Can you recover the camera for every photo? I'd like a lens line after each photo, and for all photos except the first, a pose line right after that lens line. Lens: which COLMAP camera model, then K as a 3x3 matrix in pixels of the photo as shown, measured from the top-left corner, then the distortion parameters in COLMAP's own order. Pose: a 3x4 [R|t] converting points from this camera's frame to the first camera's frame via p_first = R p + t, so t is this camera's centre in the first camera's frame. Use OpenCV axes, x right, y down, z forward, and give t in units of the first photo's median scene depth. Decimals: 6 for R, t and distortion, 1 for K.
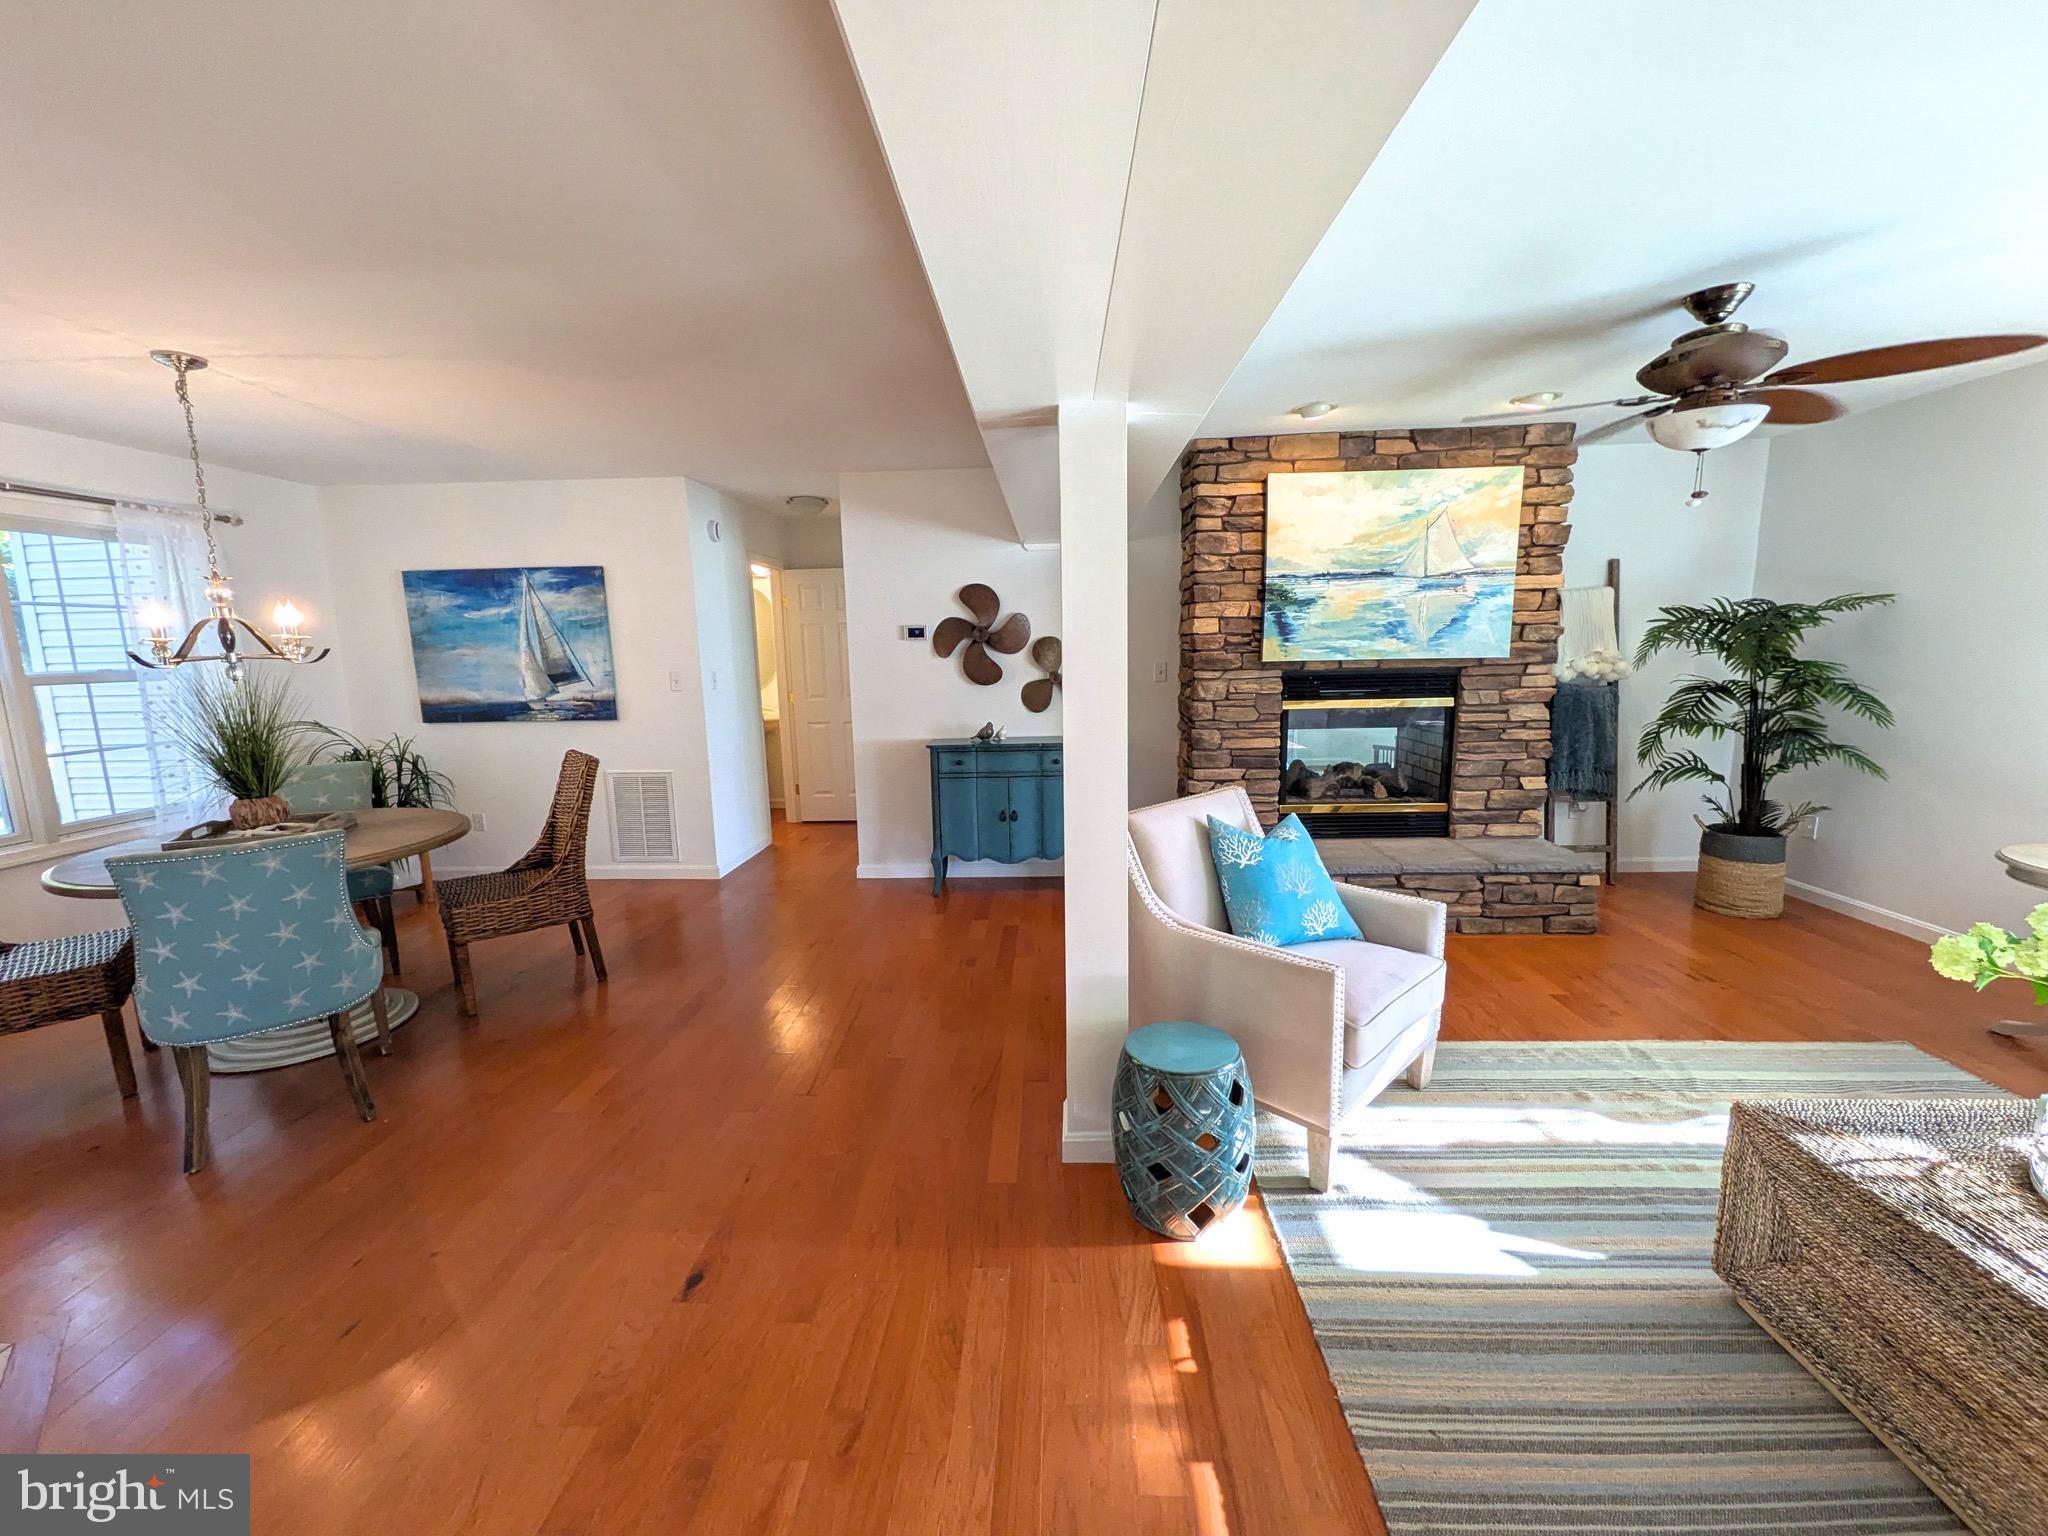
lens RADIAL K [[802.0, 0, 1015.7], [0, 802.0, 770.9], [0, 0, 1]] dist [0.004542, -0.000293]
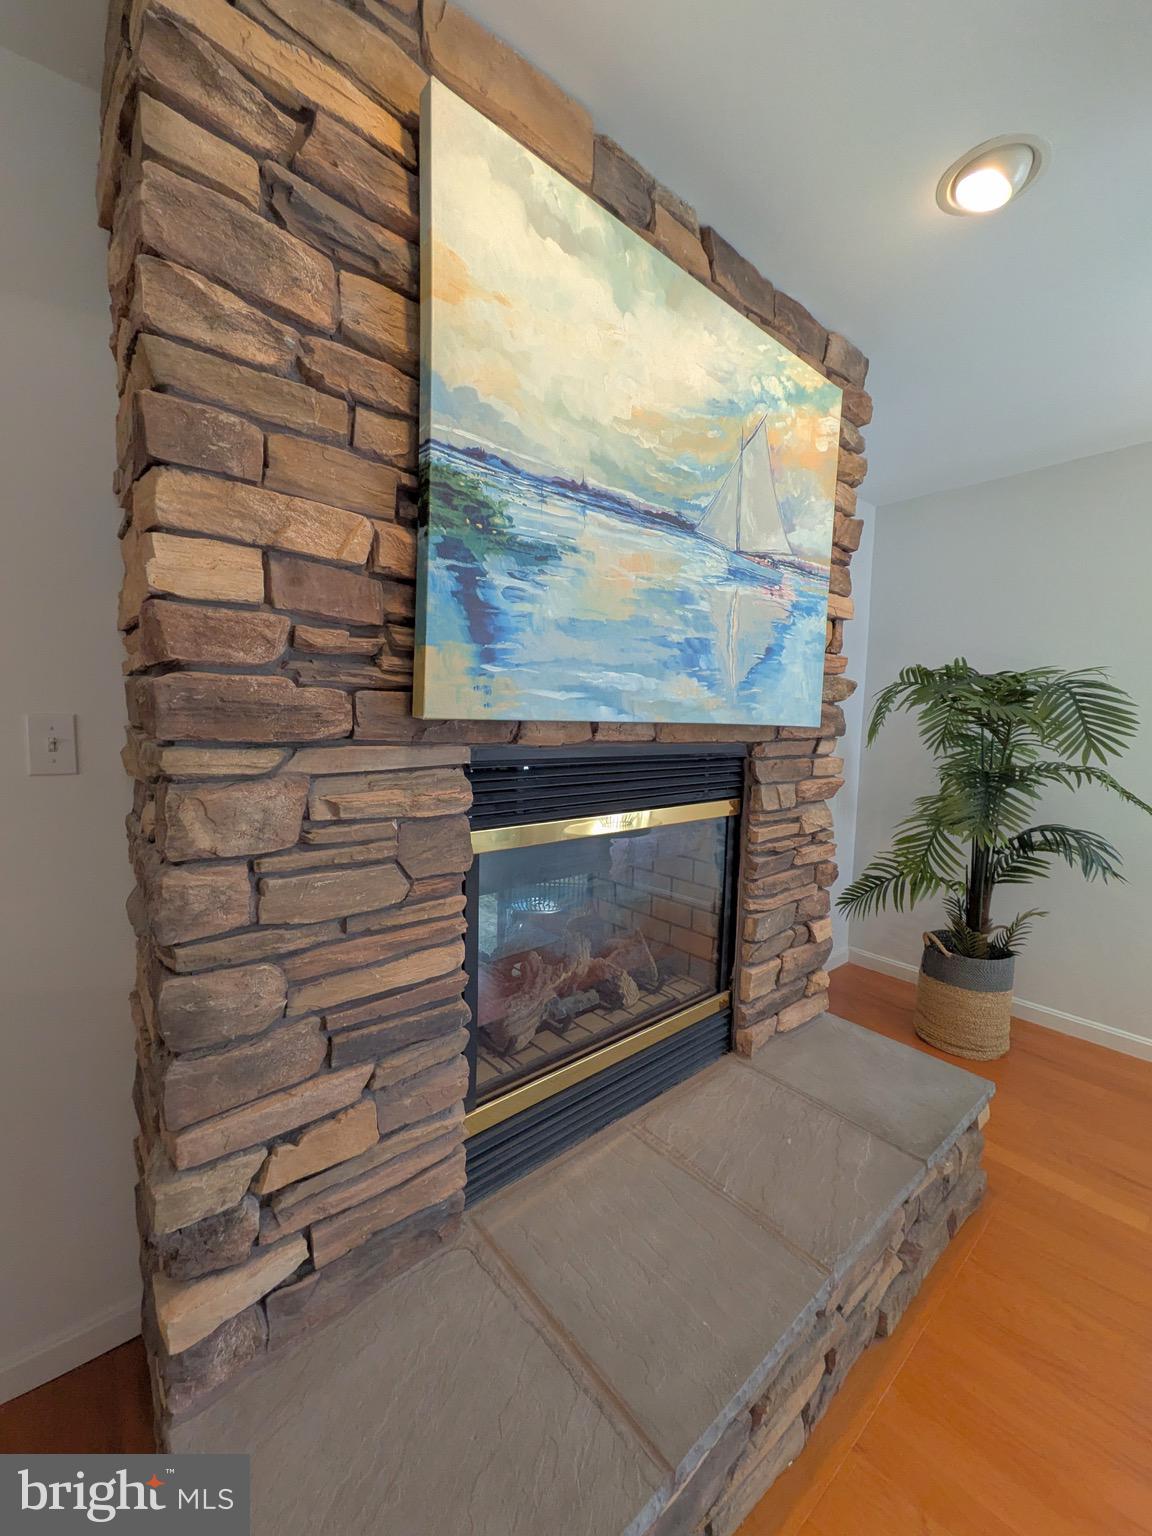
lens RADIAL K [[602.8, 0, 576.0], [0, 602.8, 763.0], [0, 0, 1]] dist [0.012597, -0.006178]
pose [[0.730283, -0.014077, 0.683000, 0.187140], [0.063993, 0.996801, -0.047879, -0.101797], [-0.680141, 0.078672, 0.728847, 0.772560]]
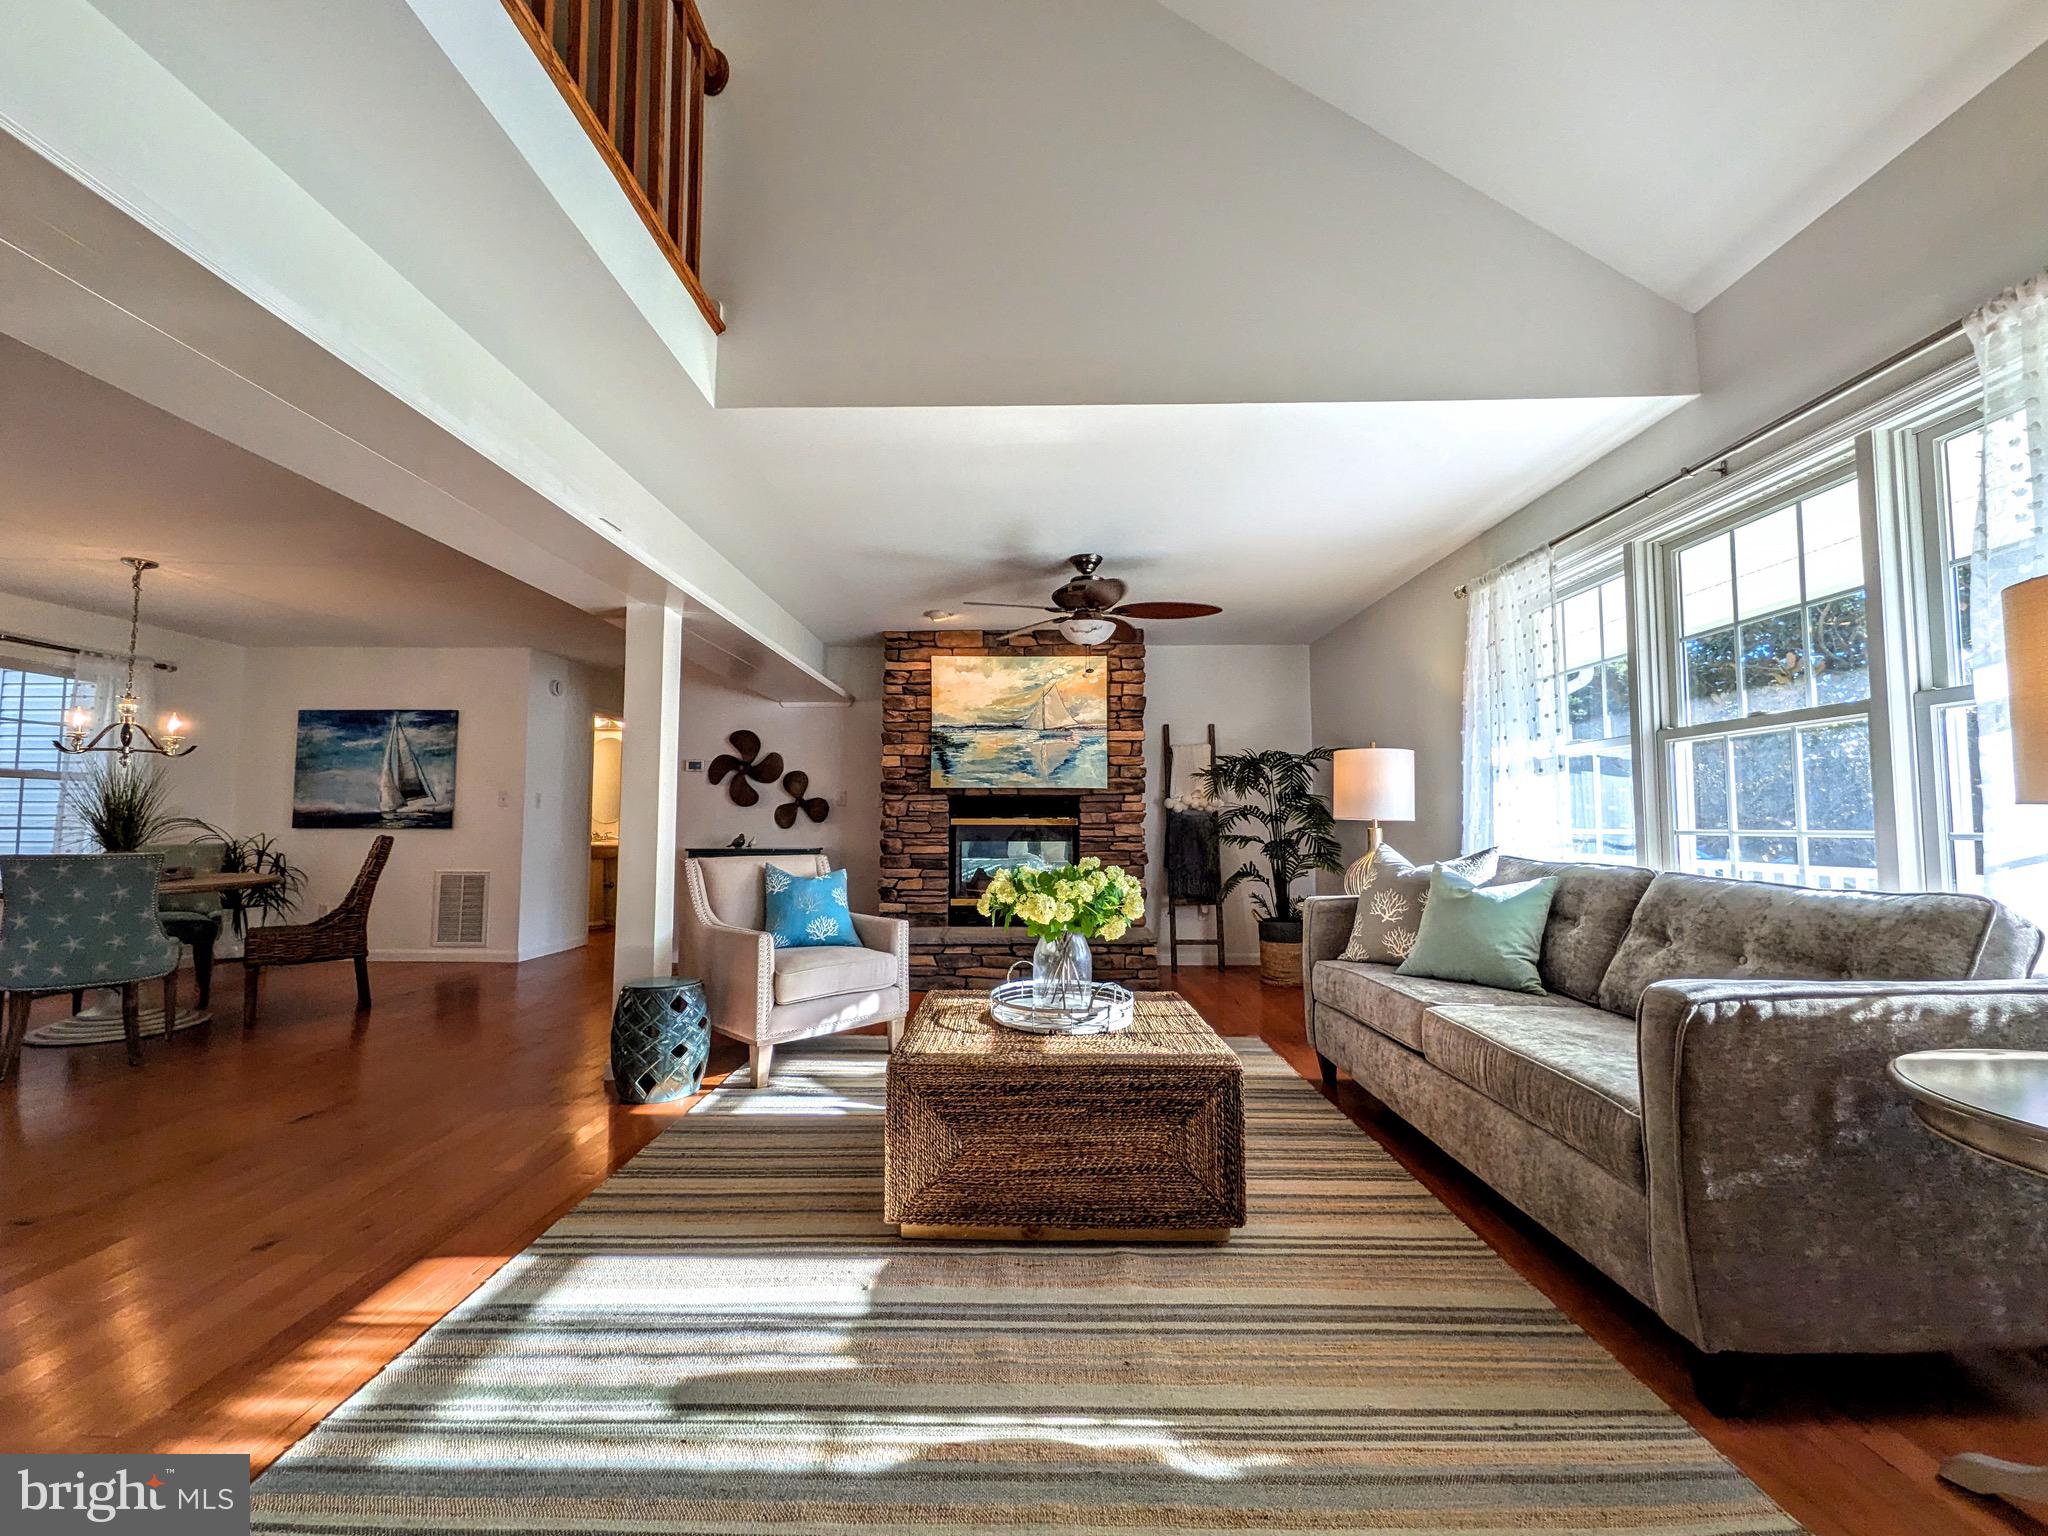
lens RADIAL K [[802.0, 0, 1015.7], [0, 802.0, 770.9], [0, 0, 1]] dist [0.004542, -0.000293]
pose [[0.999259, 0.024721, 0.029514, 0.399284], [-0.017582, 0.975020, -0.221419, 0.128620], [-0.034250, 0.220736, 0.974732, -0.316227]]
